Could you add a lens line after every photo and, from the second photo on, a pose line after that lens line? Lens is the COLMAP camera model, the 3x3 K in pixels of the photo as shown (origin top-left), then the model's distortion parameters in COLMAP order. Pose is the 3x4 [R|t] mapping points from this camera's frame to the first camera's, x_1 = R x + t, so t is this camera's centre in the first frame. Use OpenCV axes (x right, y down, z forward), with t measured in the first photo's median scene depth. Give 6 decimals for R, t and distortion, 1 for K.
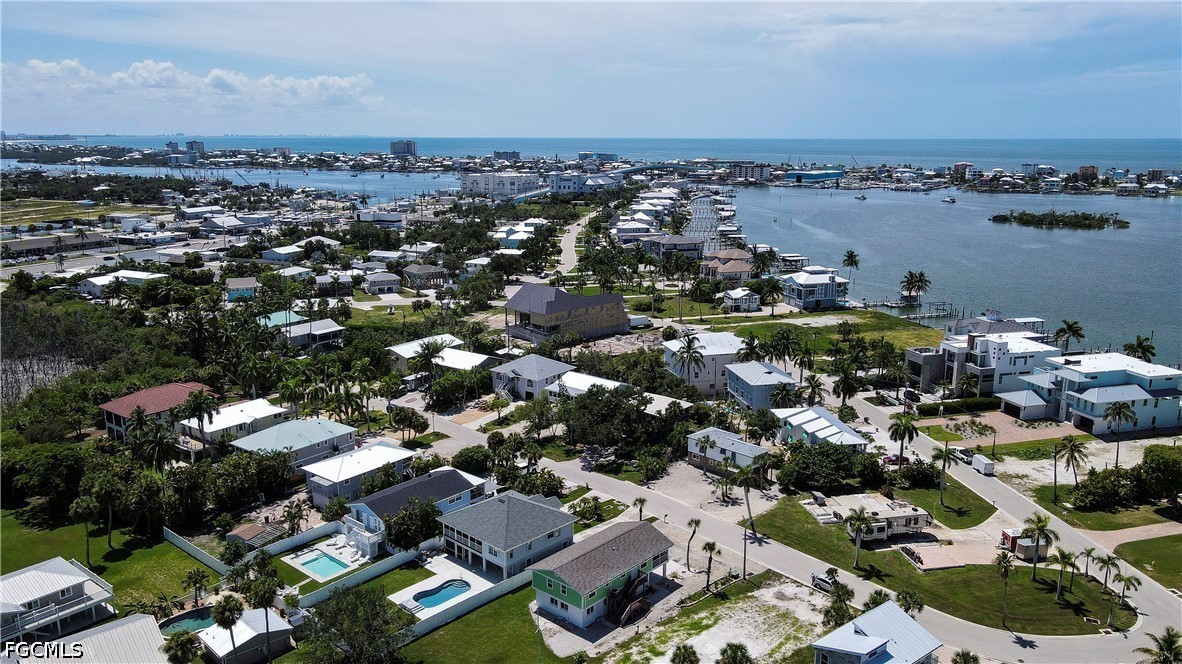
lens RADIAL K [[873.2, 0, 597.2], [0, 873.2, 331.5], [0, 0, 1]] dist [0.031929, 0.001094]
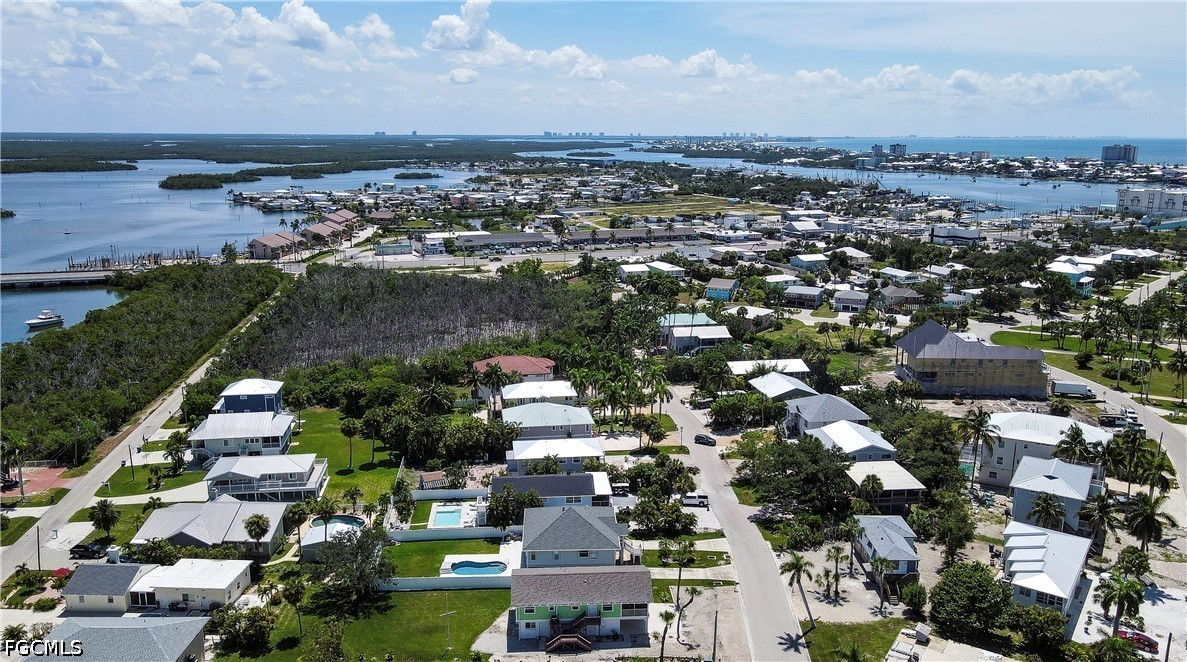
lens RADIAL K [[899.4, 0, 593.5], [0, 899.4, 331.0], [0, 0, 1]] dist [0.010928, 0.002827]
pose [[0.715518, 0.153438, -0.681535, 0.131704], [-0.157967, 0.985849, 0.056107, -0.018548], [0.680500, 0.067514, 0.729631, 0.043396]]
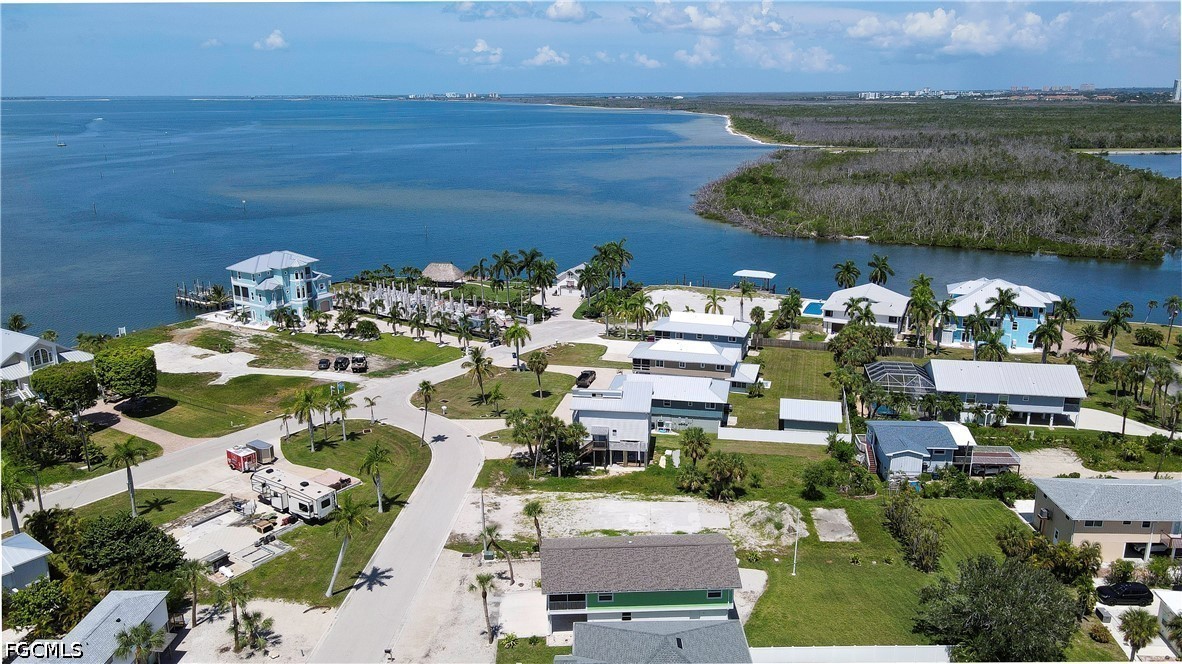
lens RADIAL K [[876.5, 0, 594.4], [0, 876.5, 330.3], [0, 0, 1]] dist [-0.002309, 0.043495]
pose [[-0.694884, -0.190216, 0.693508, -0.085392], [0.164634, 0.896690, 0.410905, -0.043871], [-0.700022, 0.399707, -0.591780, 0.266035]]
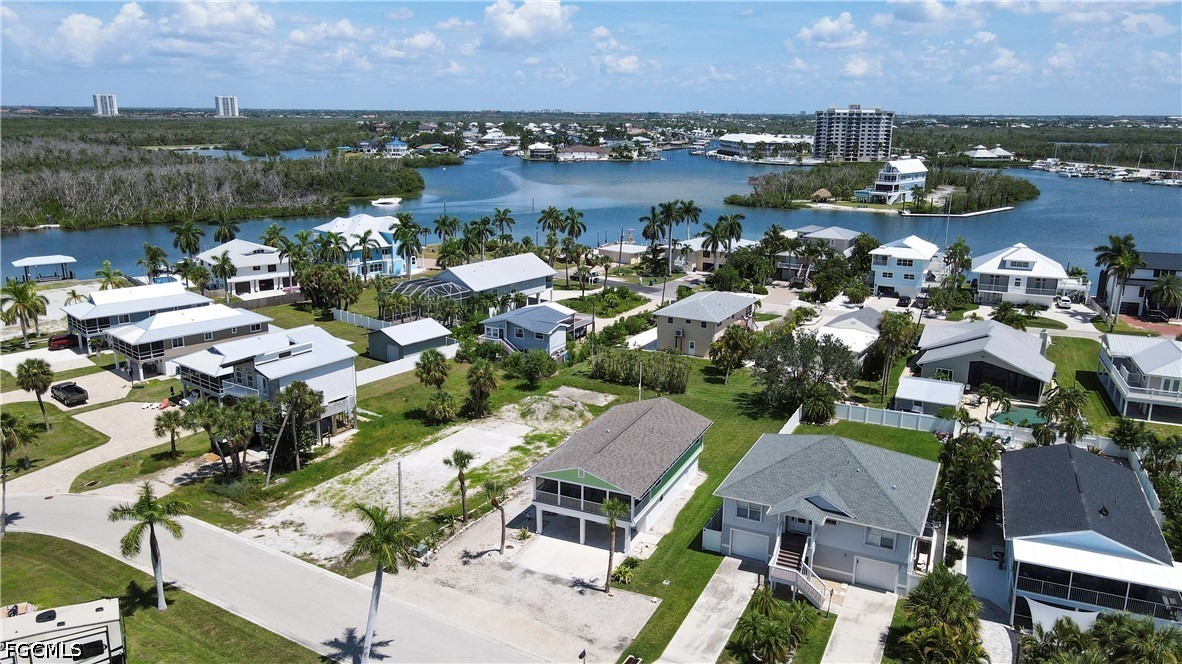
lens RADIAL K [[870.2, 0, 593.6], [0, 870.2, 329.5], [0, 0, 1]] dist [0.004069, 0.049404]
pose [[-0.957222, 0.059868, -0.283094, 0.040087], [-0.075404, 0.892948, 0.443799, -0.021458], [0.279358, 0.446161, -0.850235, 0.290443]]
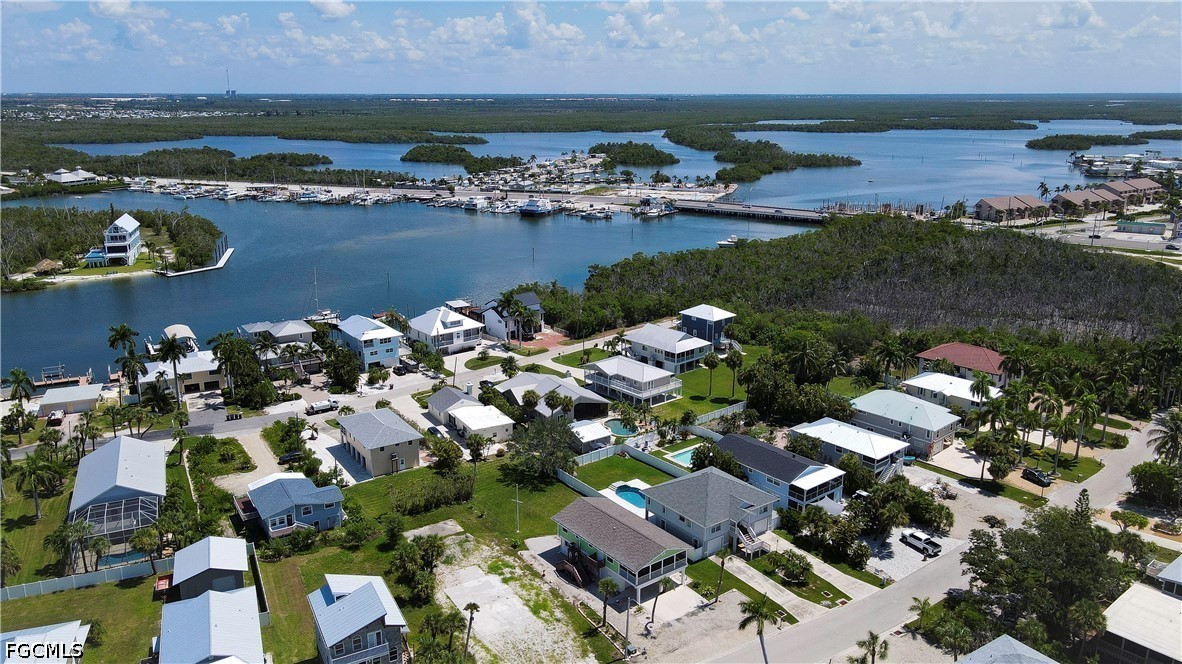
lens RADIAL K [[876.5, 0, 594.4], [0, 876.5, 330.3], [0, 0, 1]] dist [-0.002309, 0.043495]
pose [[-0.186475, 0.258897, -0.947734, 0.178858], [-0.218469, 0.929574, 0.296922, -0.051295], [0.957861, 0.262419, -0.116781, 0.197752]]
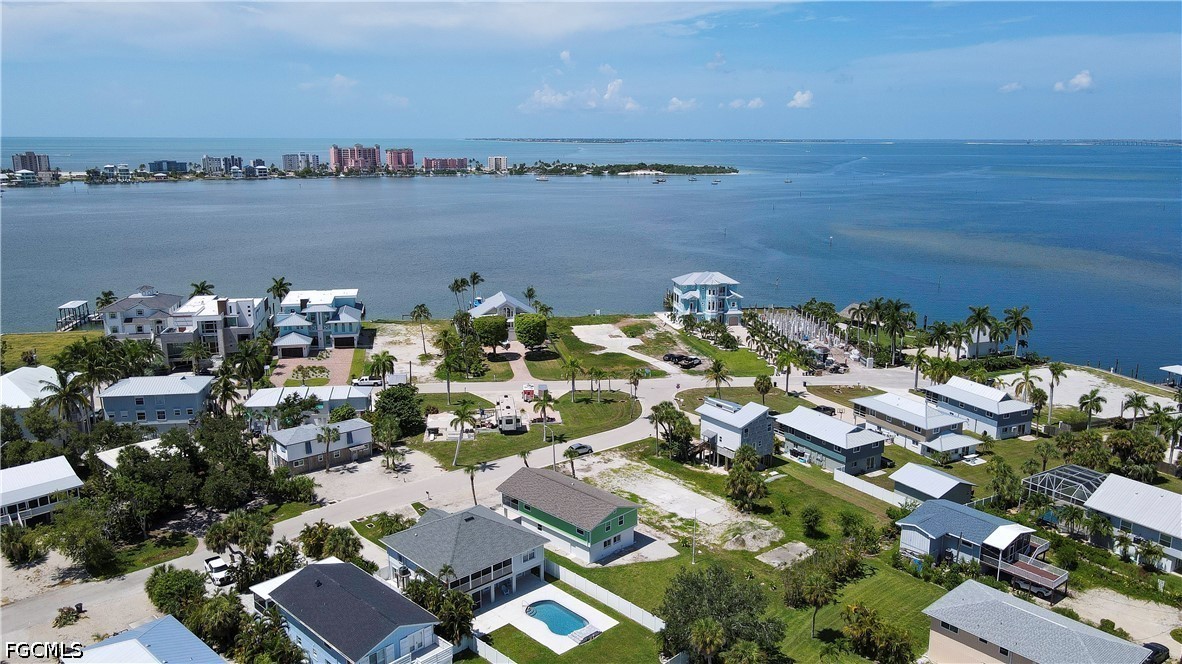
lens RADIAL K [[876.5, 0, 594.4], [0, 876.5, 330.3], [0, 0, 1]] dist [-0.002309, 0.043495]
pose [[0.059515, -0.222758, 0.973055, -0.180773], [0.219876, 0.953768, 0.204894, -0.025327], [-0.973711, 0.201757, 0.105742, 0.158178]]
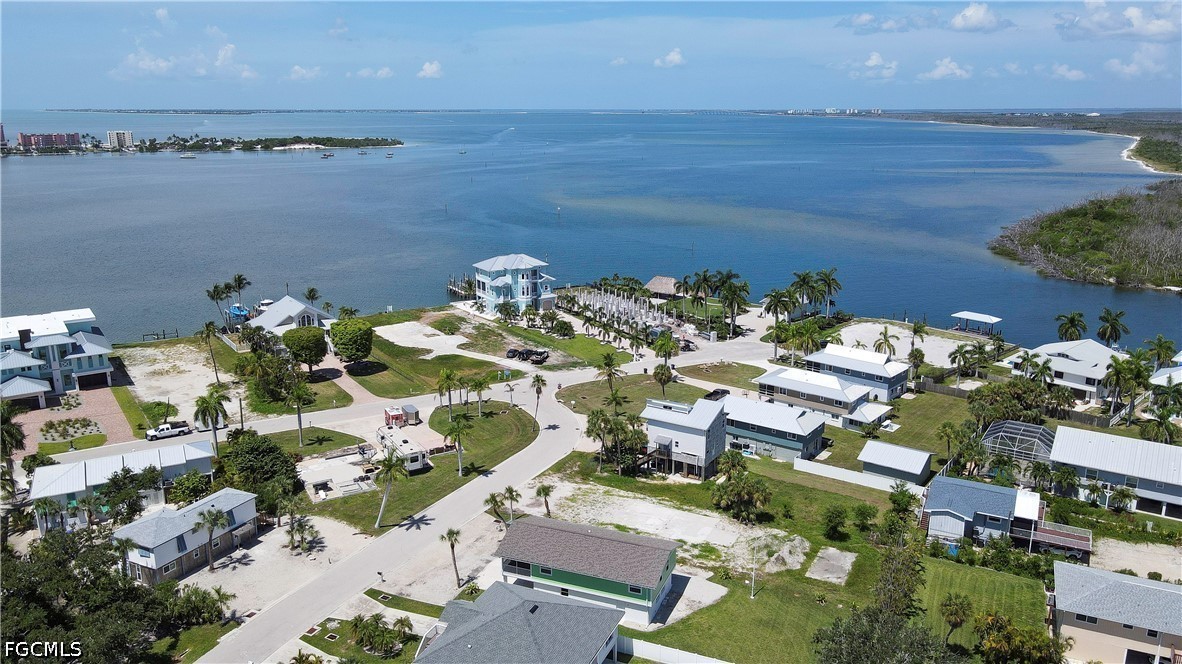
lens RADIAL K [[876.5, 0, 594.4], [0, 876.5, 330.3], [0, 0, 1]] dist [-0.002309, 0.043495]
pose [[-0.339025, -0.238854, 0.909951, -0.136254], [0.208422, 0.924129, 0.320229, -0.039403], [-0.917400, 0.298220, -0.263520, 0.221823]]
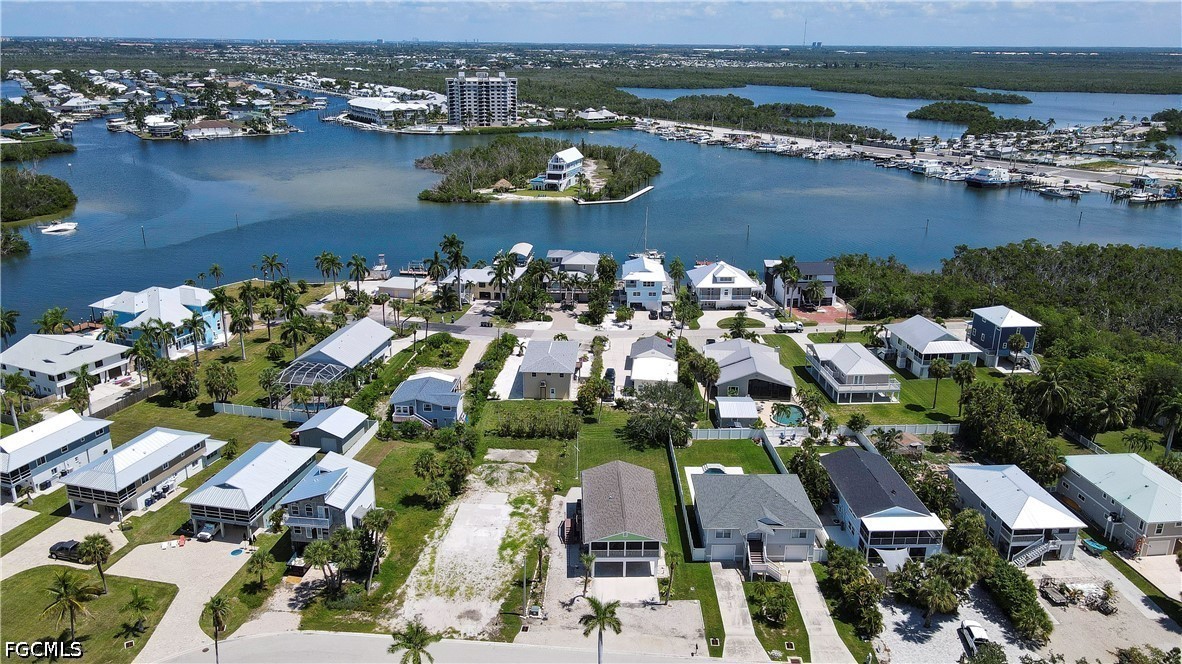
lens RADIAL K [[876.5, 0, 594.4], [0, 876.5, 330.3], [0, 0, 1]] dist [-0.002309, 0.043495]
pose [[-0.726723, 0.208539, -0.654512, 0.122403], [-0.163368, 0.873000, 0.459545, -0.070675], [0.667222, 0.440888, -0.600361, 0.286172]]
